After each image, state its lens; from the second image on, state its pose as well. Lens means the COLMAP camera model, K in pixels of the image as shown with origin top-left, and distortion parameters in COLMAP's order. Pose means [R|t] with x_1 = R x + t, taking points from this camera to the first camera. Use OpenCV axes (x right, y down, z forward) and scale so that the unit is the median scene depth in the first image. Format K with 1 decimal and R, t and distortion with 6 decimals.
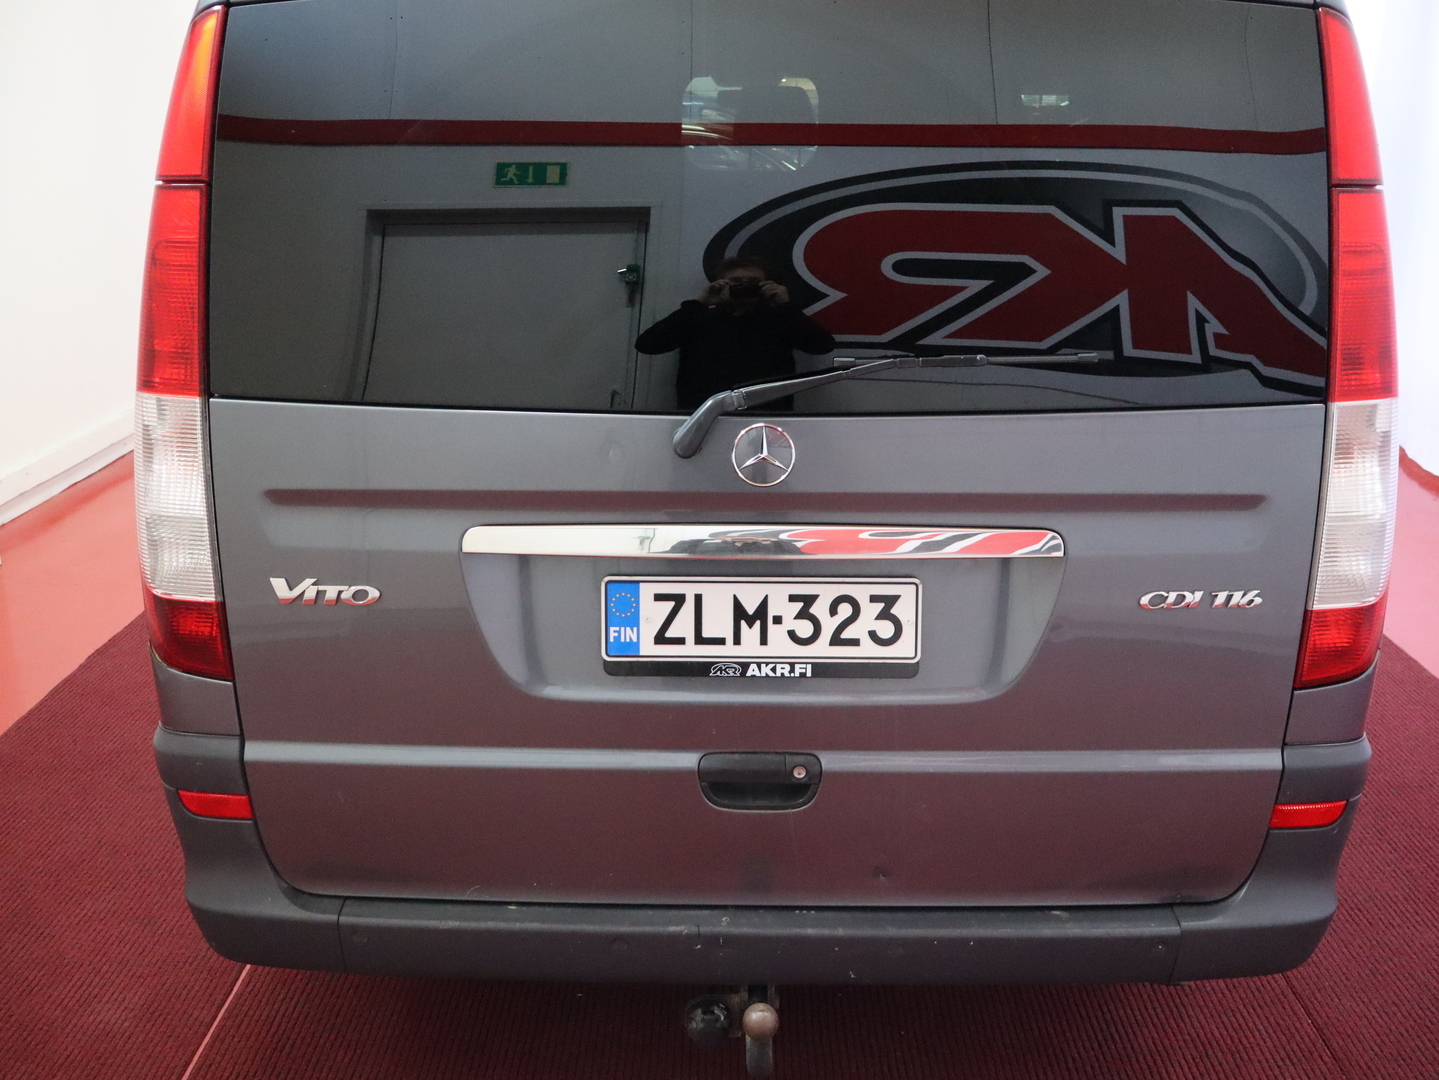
lens RADIAL K [[1356.2, 0, 708.8], [0, 1356.2, 417.0], [0, 0, 1]] dist [-0.013818, 0.012867]
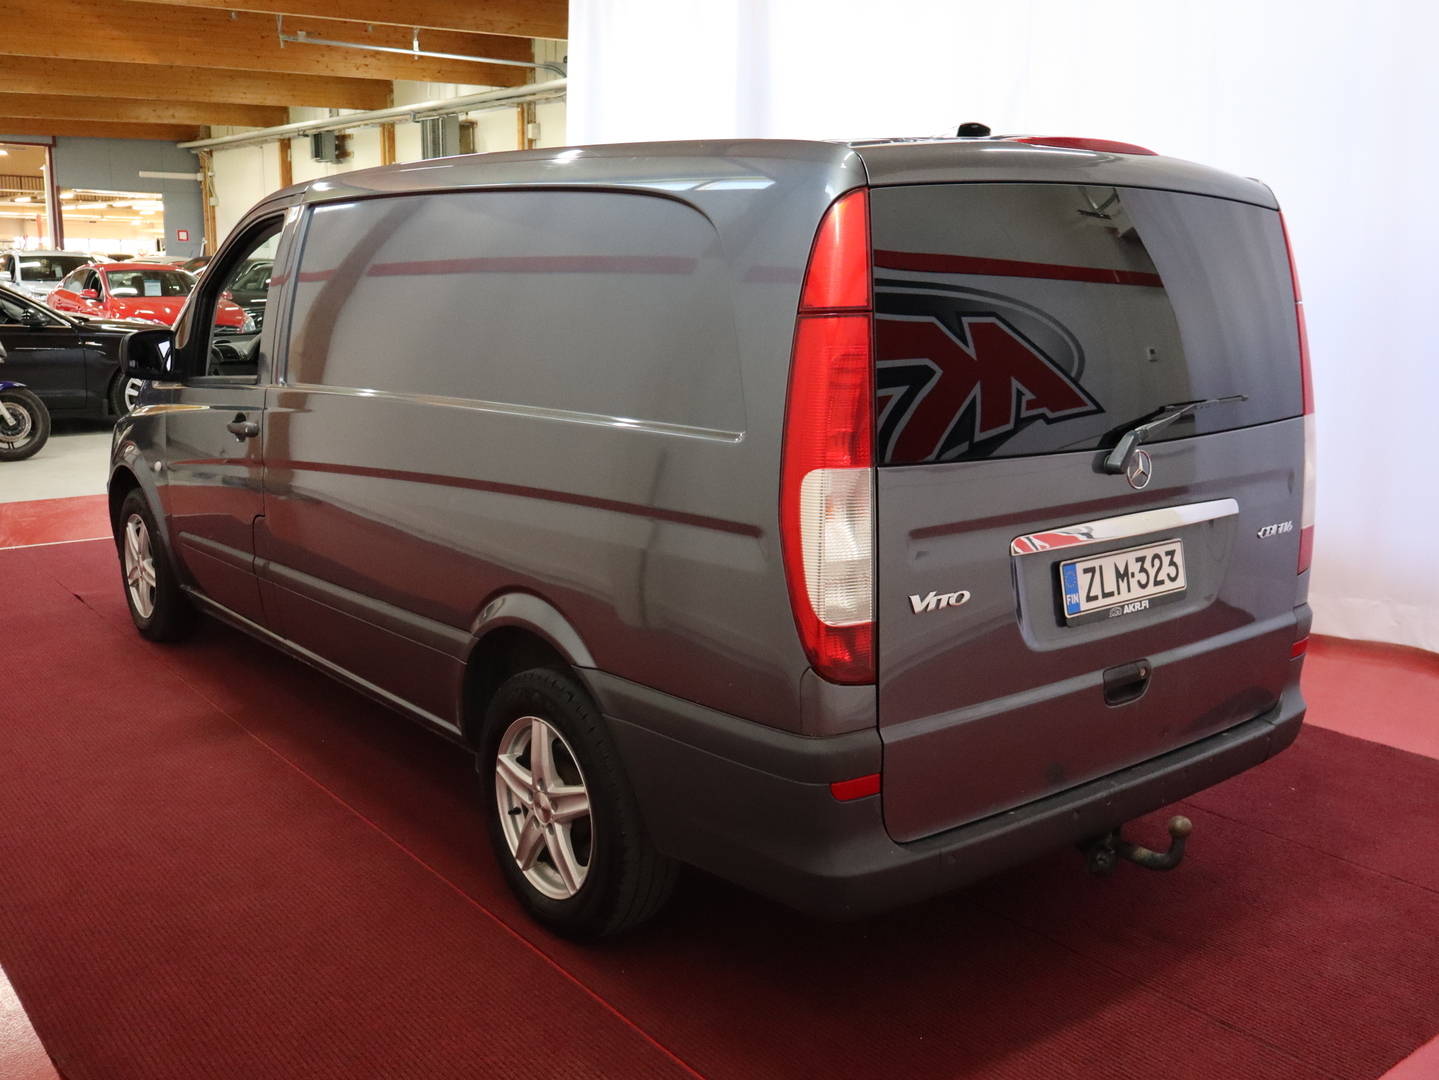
lens RADIAL K [[1356.2, 0, 708.8], [0, 1356.2, 417.0], [0, 0, 1]] dist [-0.013818, 0.012867]
pose [[0.789095, -0.071420, 0.610105, -1.296259], [0.133054, 0.989511, -0.056255, -0.010395], [-0.599688, 0.125568, 0.790321, 0.019828]]
